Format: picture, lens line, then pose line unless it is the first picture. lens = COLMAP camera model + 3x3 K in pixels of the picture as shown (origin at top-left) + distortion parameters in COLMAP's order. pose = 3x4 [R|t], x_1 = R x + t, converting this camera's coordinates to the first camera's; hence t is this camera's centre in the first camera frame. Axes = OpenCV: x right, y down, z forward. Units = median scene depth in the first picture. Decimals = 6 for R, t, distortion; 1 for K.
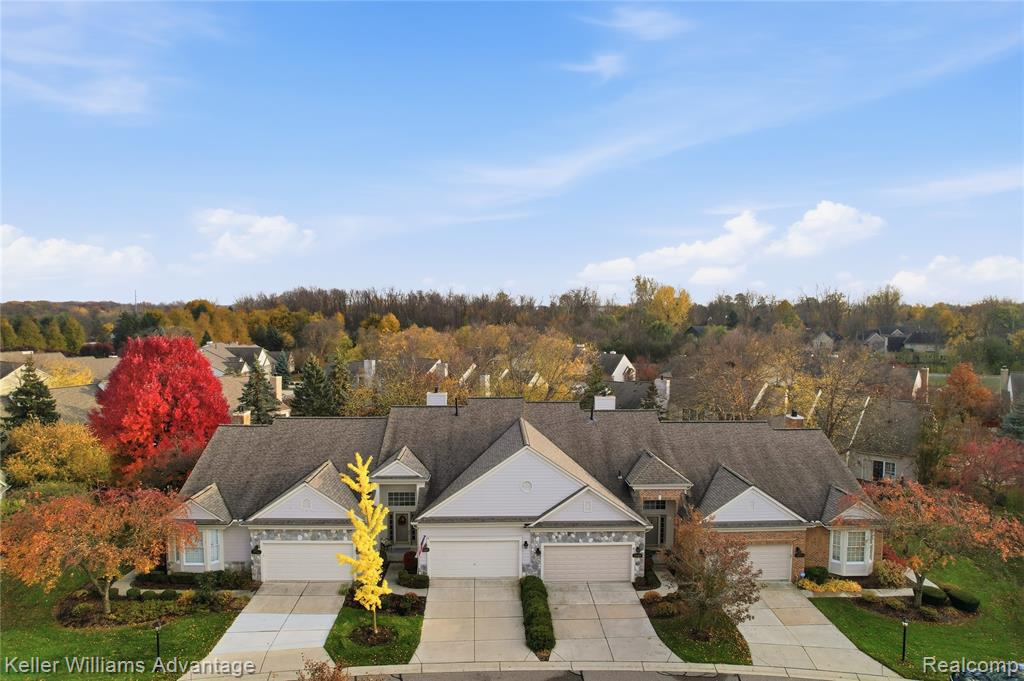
lens RADIAL K [[652.2, 0, 515.7], [0, 652.2, 345.9], [0, 0, 1]] dist [-0.060234, 0.042253]
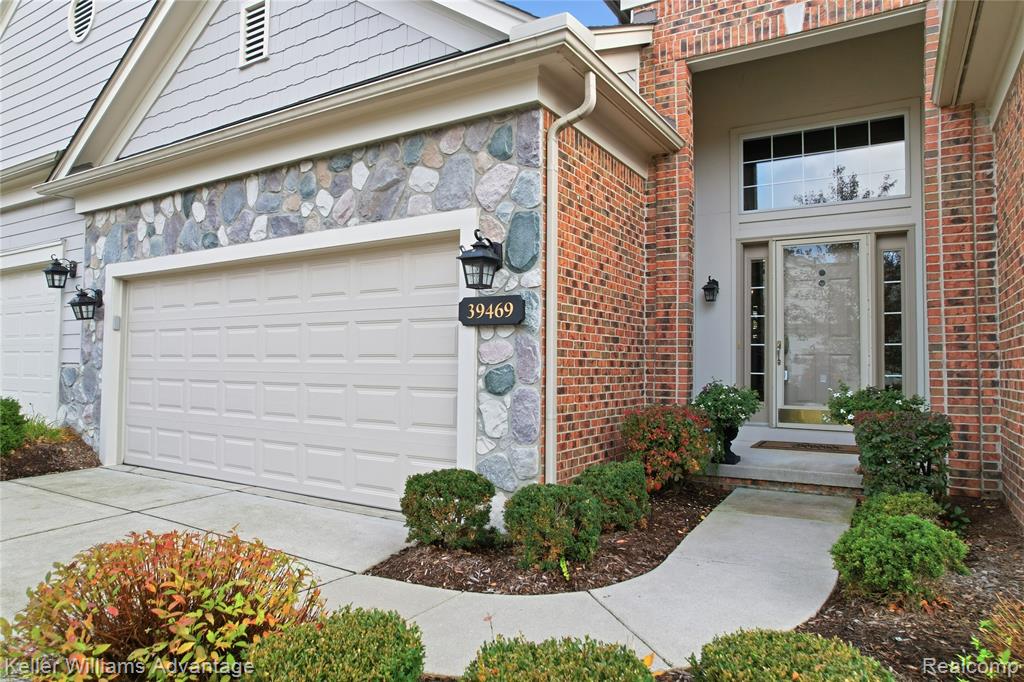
lens RADIAL K [[652.2, 0, 513.3], [0, 652.2, 335.9], [0, 0, 1]] dist [-0.060234, 0.042253]
pose [[0.836802, -0.023227, -0.547013, 0.261247], [-0.041439, 0.993547, -0.105579, 0.342881], [0.545935, 0.111016, 0.830440, 0.900872]]
